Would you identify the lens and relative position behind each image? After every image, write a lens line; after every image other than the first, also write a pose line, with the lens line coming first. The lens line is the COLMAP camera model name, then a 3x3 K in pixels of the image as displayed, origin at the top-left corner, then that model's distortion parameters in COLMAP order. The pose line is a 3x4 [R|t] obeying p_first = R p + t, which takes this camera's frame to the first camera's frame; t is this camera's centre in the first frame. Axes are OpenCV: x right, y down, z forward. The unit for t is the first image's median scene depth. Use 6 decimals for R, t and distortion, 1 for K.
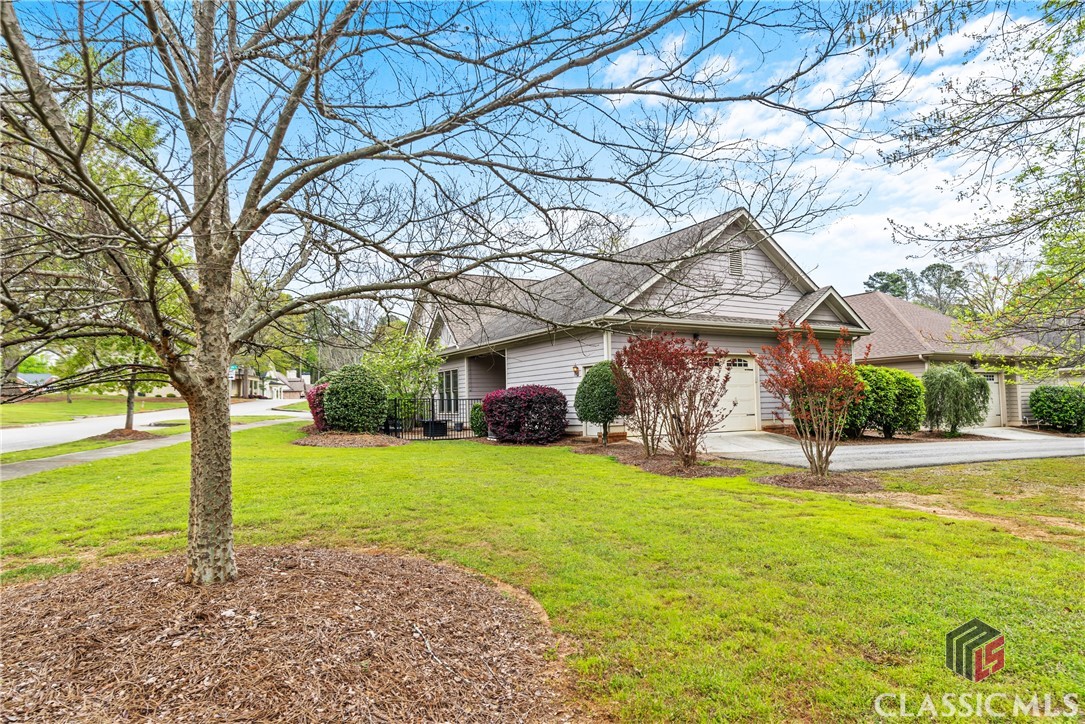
lens RADIAL K [[706.8, 0, 542.5], [0, 706.8, 362.0], [0, 0, 1]] dist [-0.001412, -0.000179]
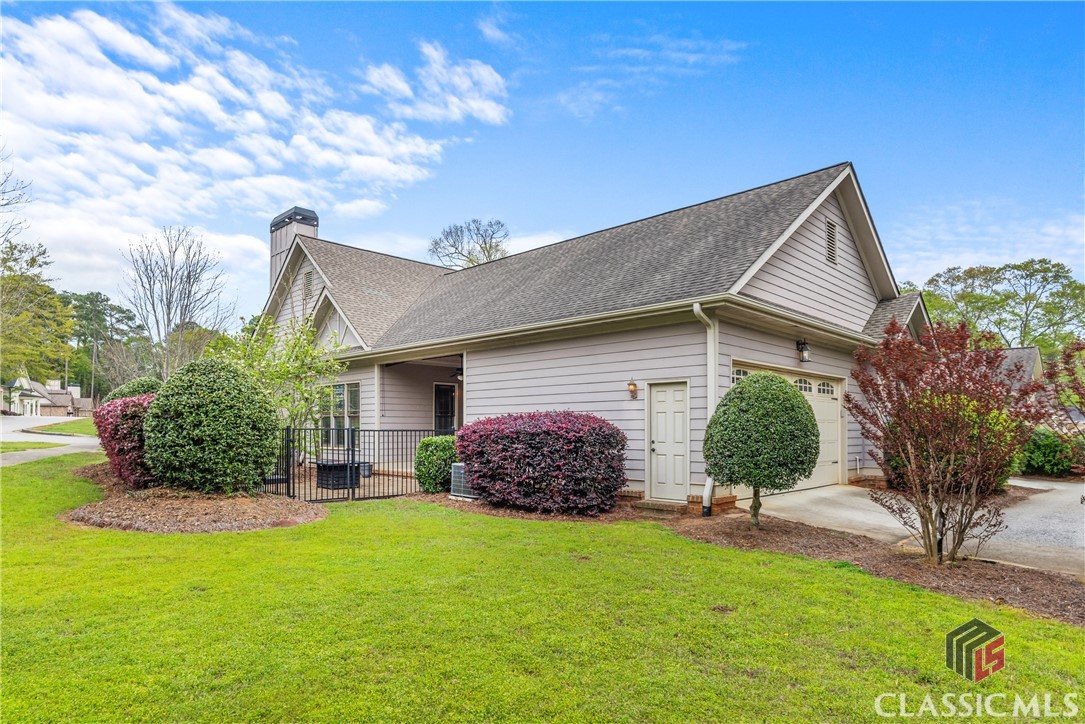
lens RADIAL K [[637.1, 0, 545.8], [0, 637.1, 420.8], [0, 0, 1]] dist [-0.002150, -0.000424]
pose [[0.948442, 0.025809, 0.315900, -0.172610], [-0.040999, 0.998296, 0.041533, 0.017261], [-0.314289, -0.052344, 0.947883, 0.458151]]
